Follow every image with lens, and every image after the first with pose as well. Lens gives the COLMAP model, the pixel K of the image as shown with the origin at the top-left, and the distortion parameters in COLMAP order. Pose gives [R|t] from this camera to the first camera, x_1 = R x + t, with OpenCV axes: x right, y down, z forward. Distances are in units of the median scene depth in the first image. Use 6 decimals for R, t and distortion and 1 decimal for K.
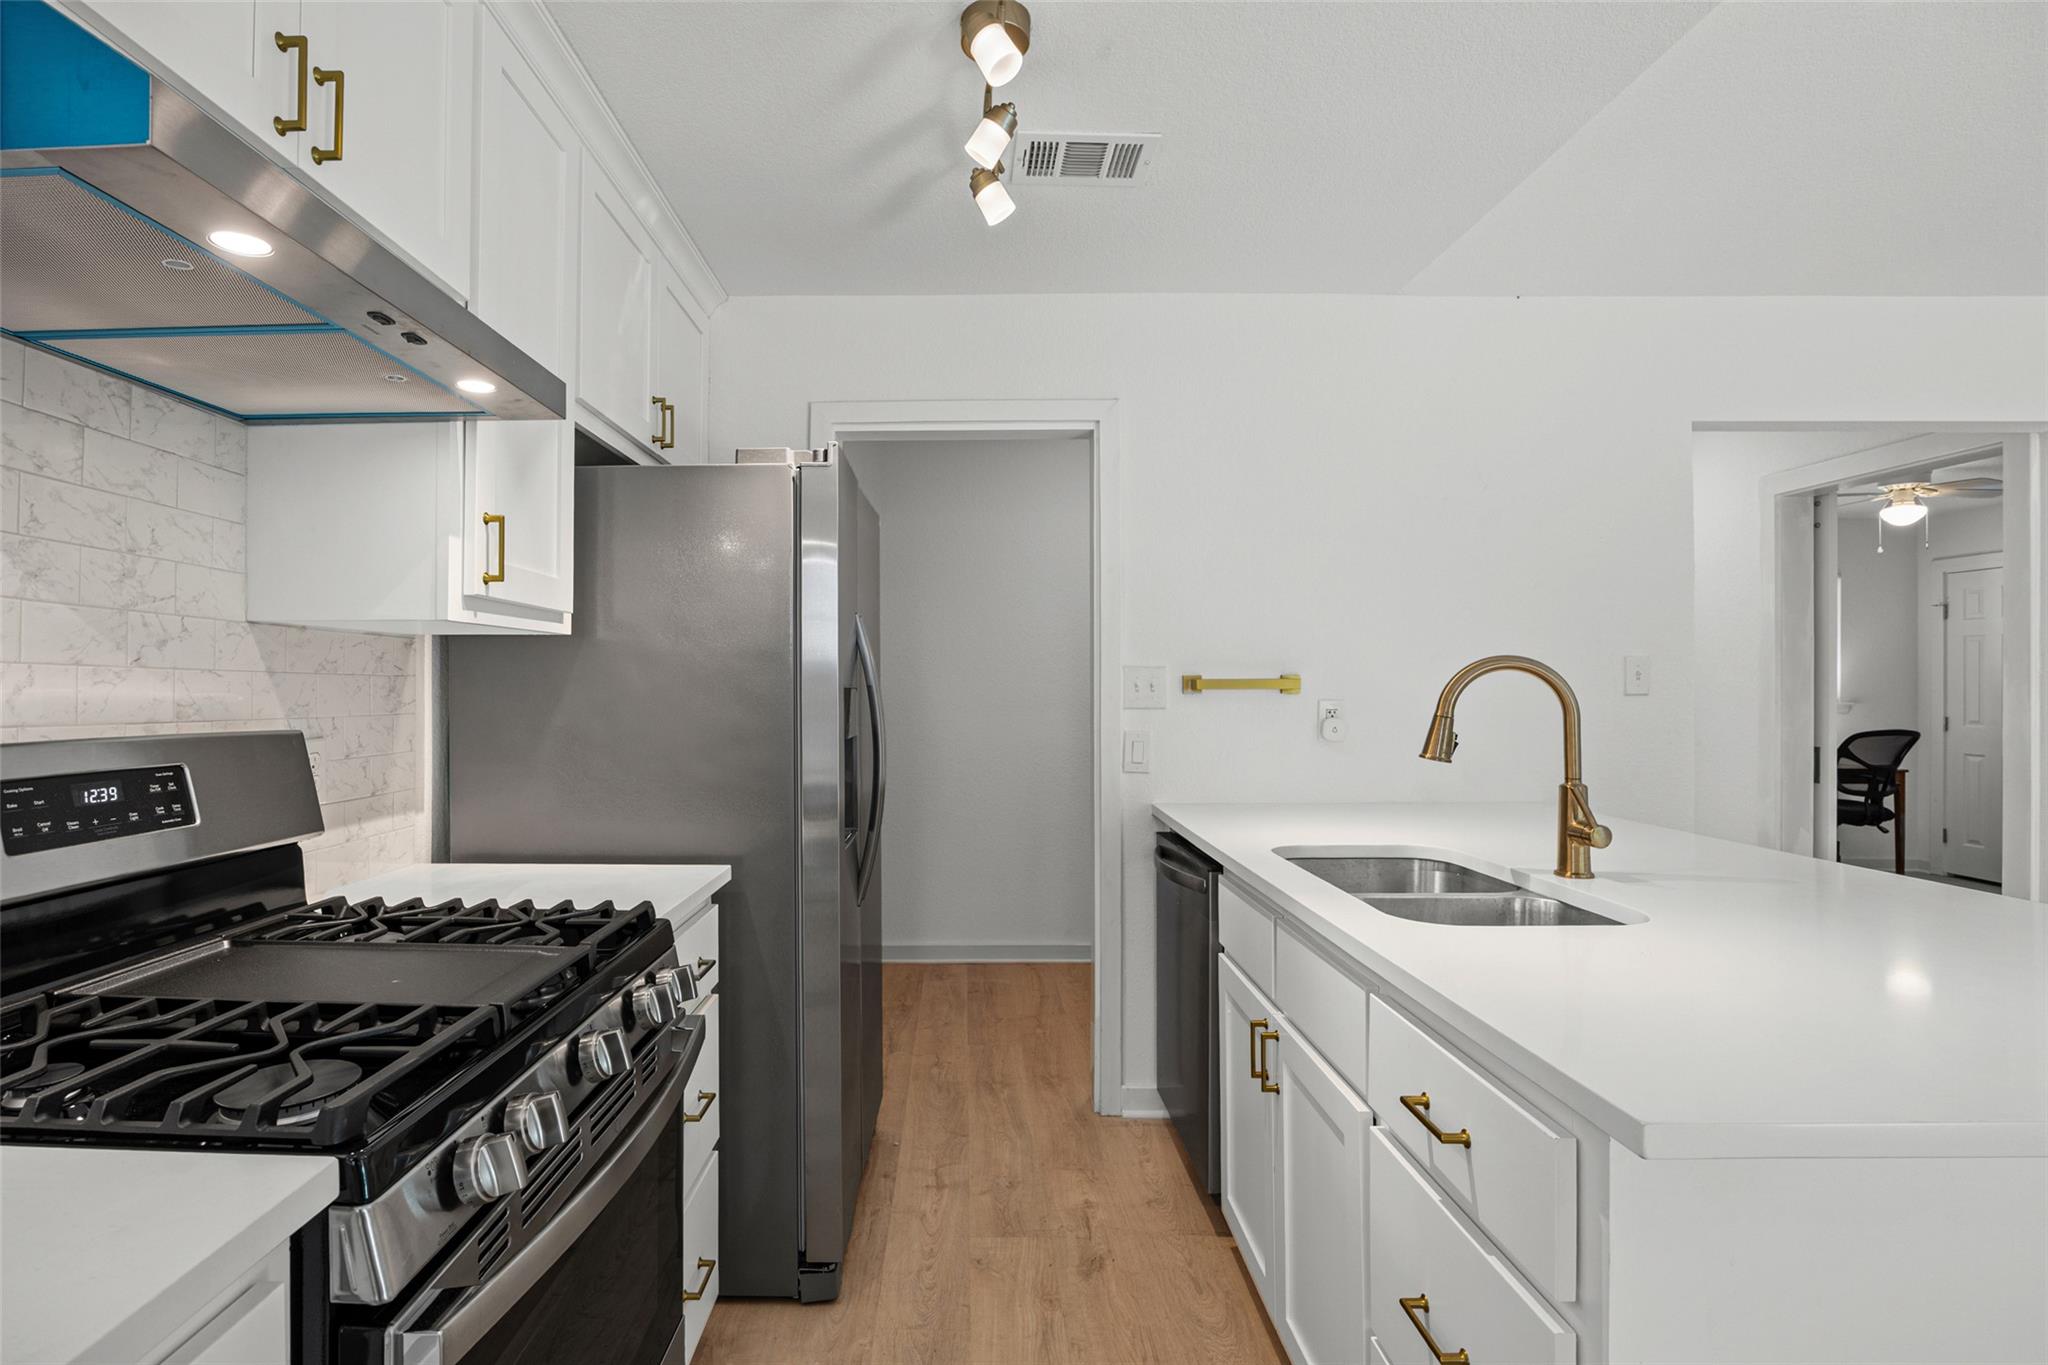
lens RADIAL K [[1018.8, 0, 1019.8], [0, 1018.8, 689.7], [0, 0, 1]] dist [0.003814, 0.000546]
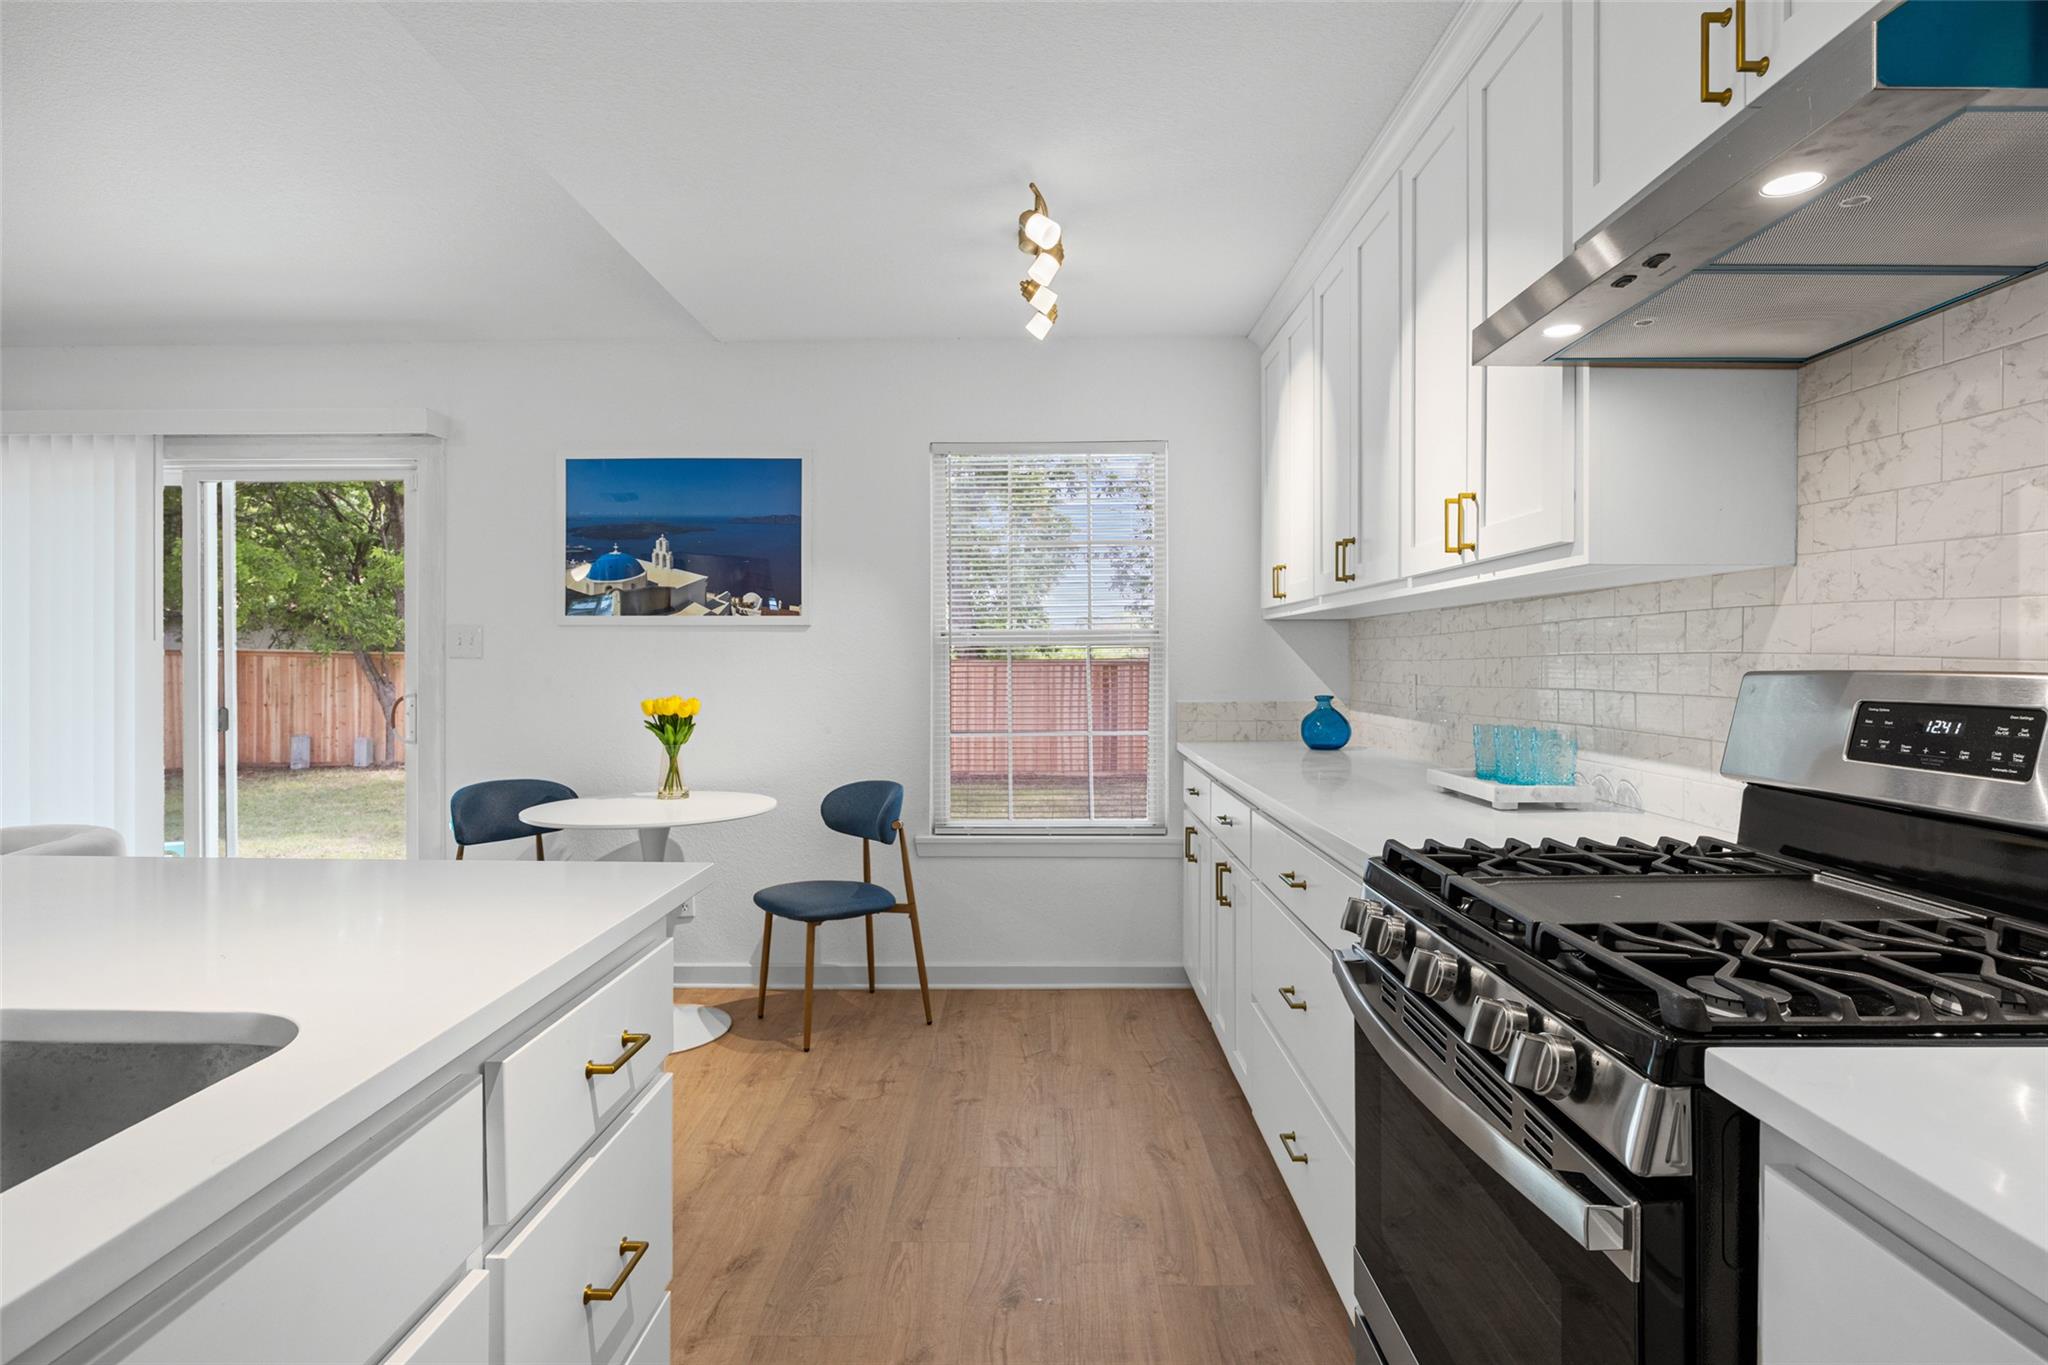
lens RADIAL K [[1021.6, 0, 1020.3], [0, 1021.6, 670.4], [0, 0, 1]] dist [-0.006637, 0.000199]
pose [[-0.998036, -0.001737, 0.062619, -0.026290], [-0.000946, 0.999919, 0.012653, 0.018219], [-0.062635, 0.012569, -0.997957, 1.063060]]
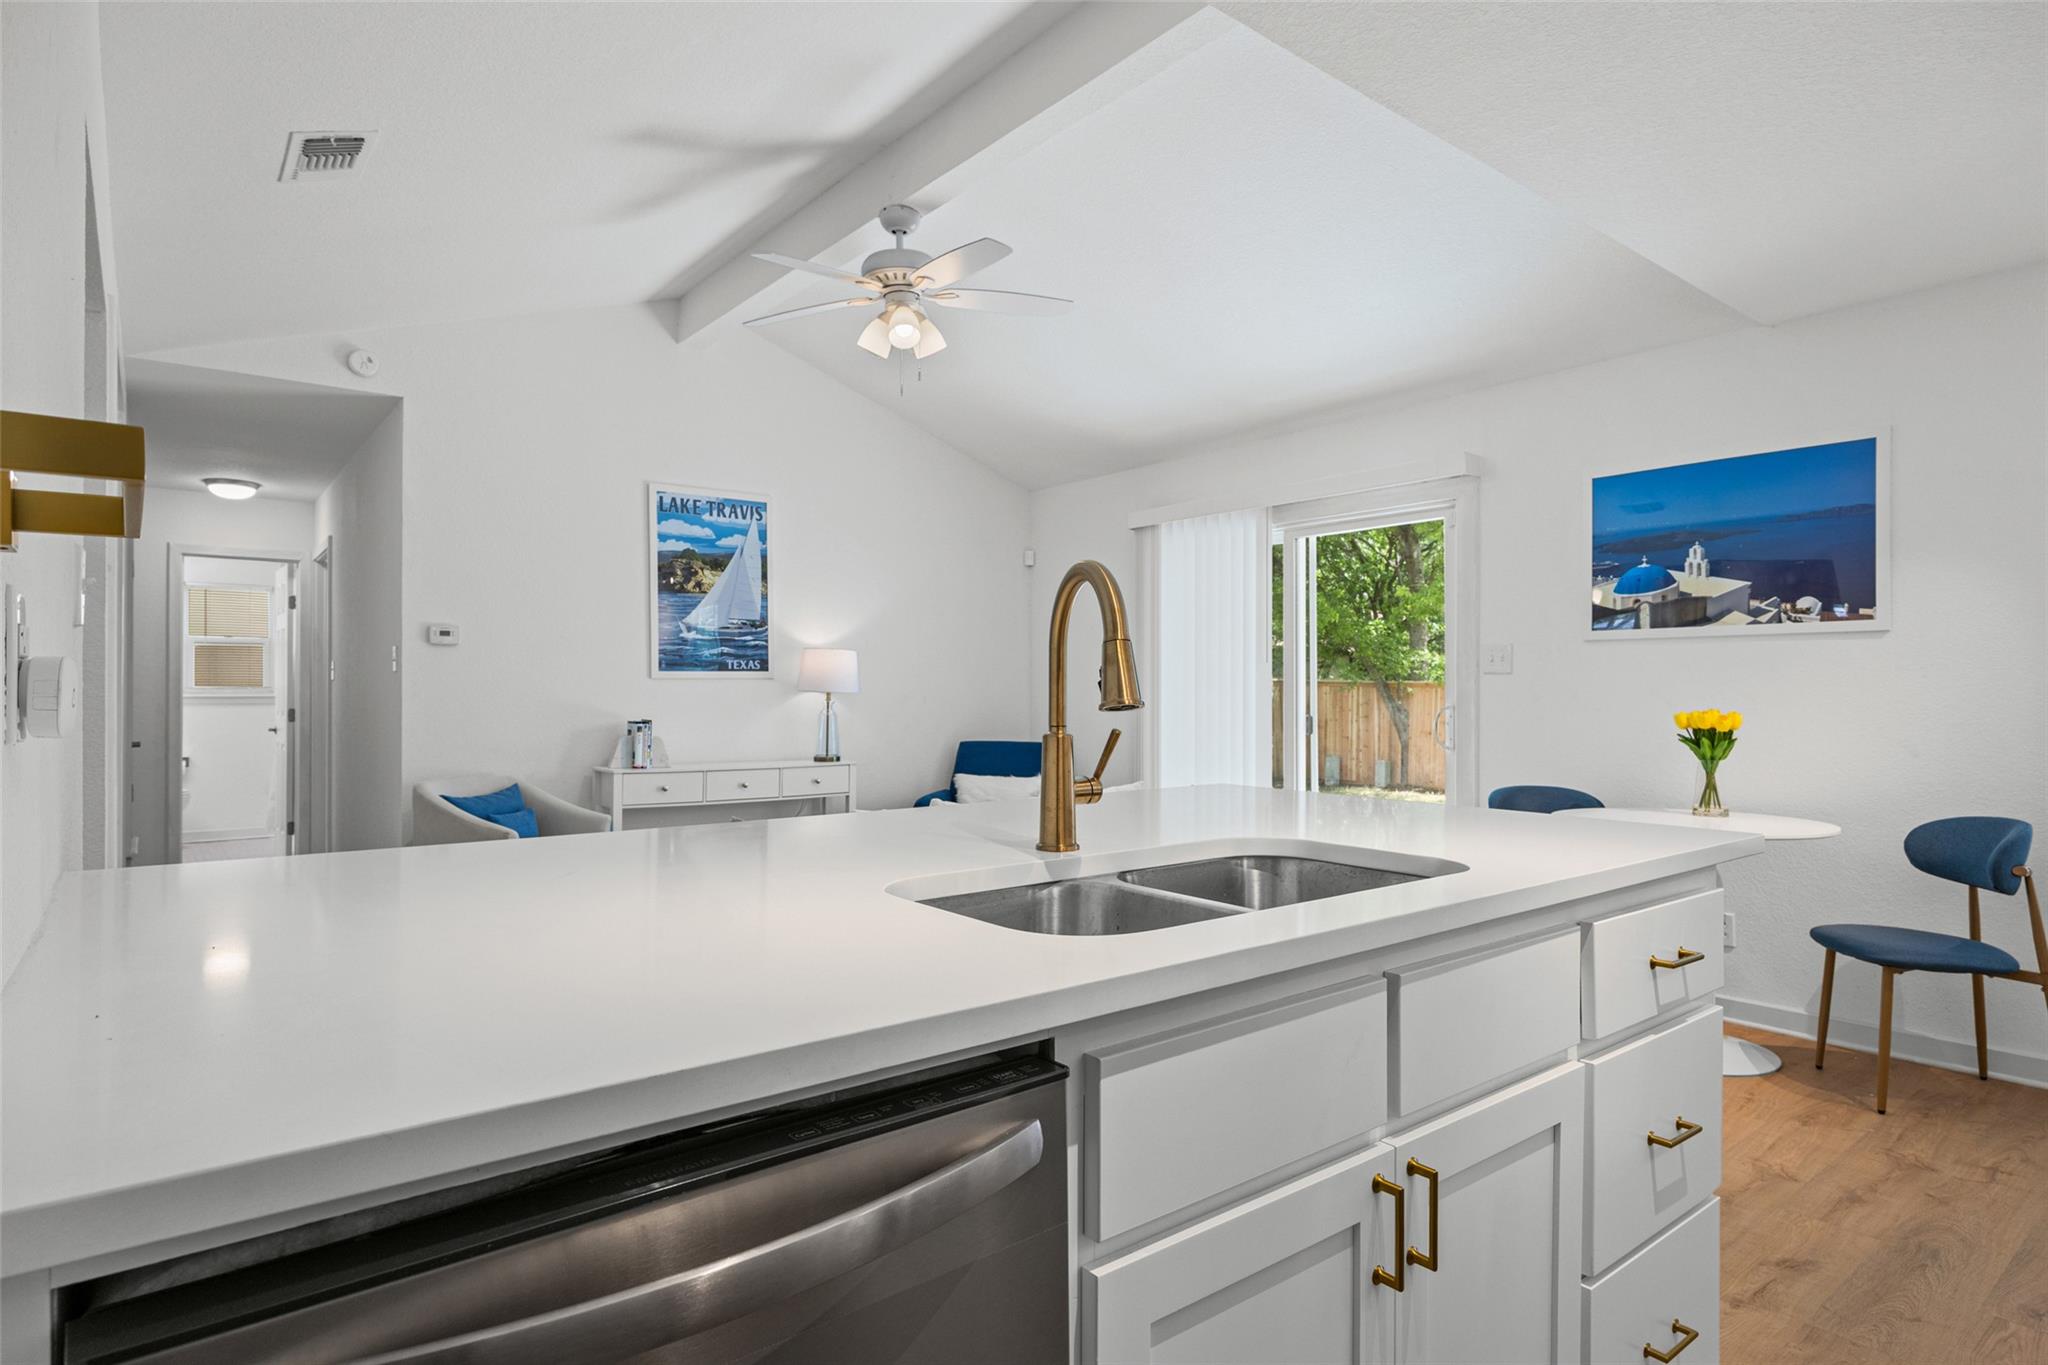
lens RADIAL K [[1098.6, 0, 1020.0], [0, 1098.6, 688.1], [0, 0, 1]] dist [-0.002068, -0.001248]
pose [[-0.586655, 0.003103, 0.809831, -0.110975], [0.001439, 0.999995, -0.002789, 0.051294], [-0.809836, -0.000471, -0.586657, 1.311254]]
